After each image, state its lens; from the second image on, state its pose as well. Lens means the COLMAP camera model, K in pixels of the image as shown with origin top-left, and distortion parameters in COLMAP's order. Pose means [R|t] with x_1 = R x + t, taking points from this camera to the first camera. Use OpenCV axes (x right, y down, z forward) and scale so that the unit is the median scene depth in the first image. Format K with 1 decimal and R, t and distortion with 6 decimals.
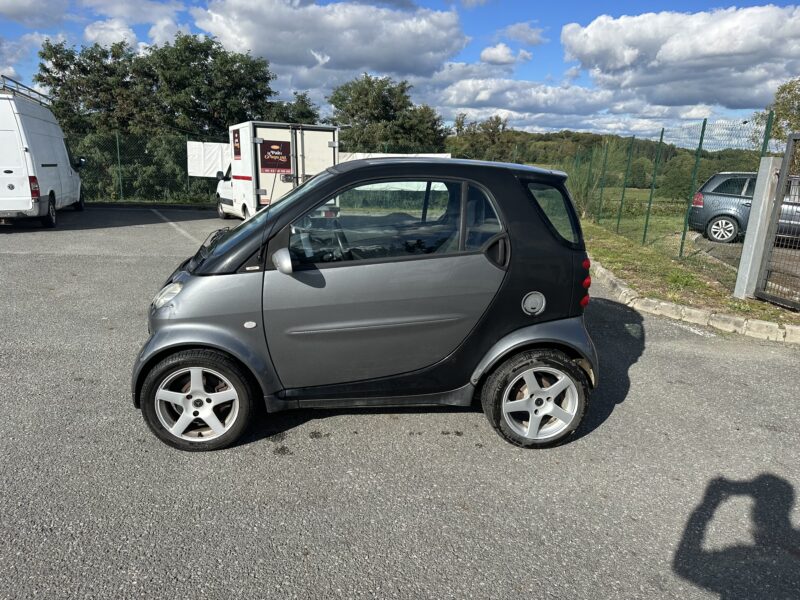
lens RADIAL K [[566.1, 0, 402.4], [0, 566.1, 303.2], [0, 0, 1]] dist [0.010605, -0.009552]
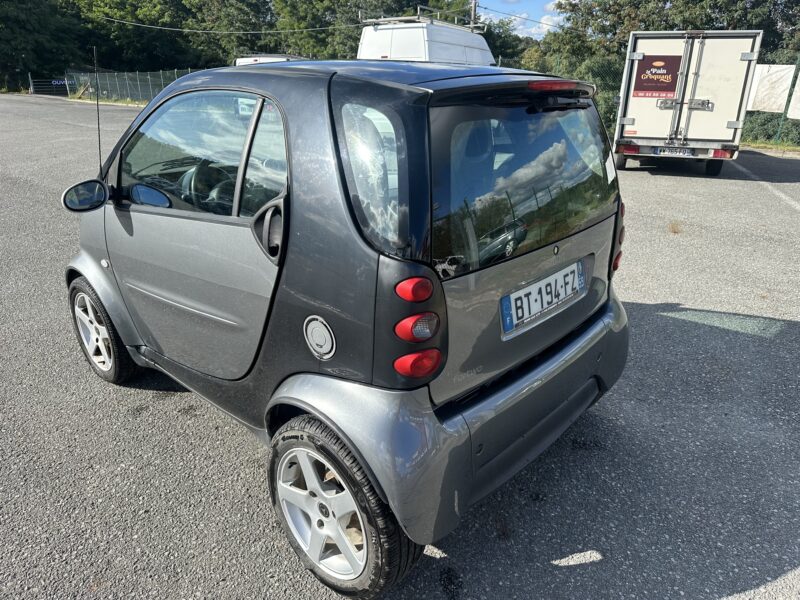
lens RADIAL K [[566.1, 0, 397.5], [0, 566.1, 298.8], [0, 0, 1]] dist [0.010605, -0.009552]
pose [[0.662537, 0.252738, -0.705101, 0.174533], [-0.173382, 0.967535, 0.183890, -0.038940], [0.728686, 0.000418, 0.684848, 0.187171]]
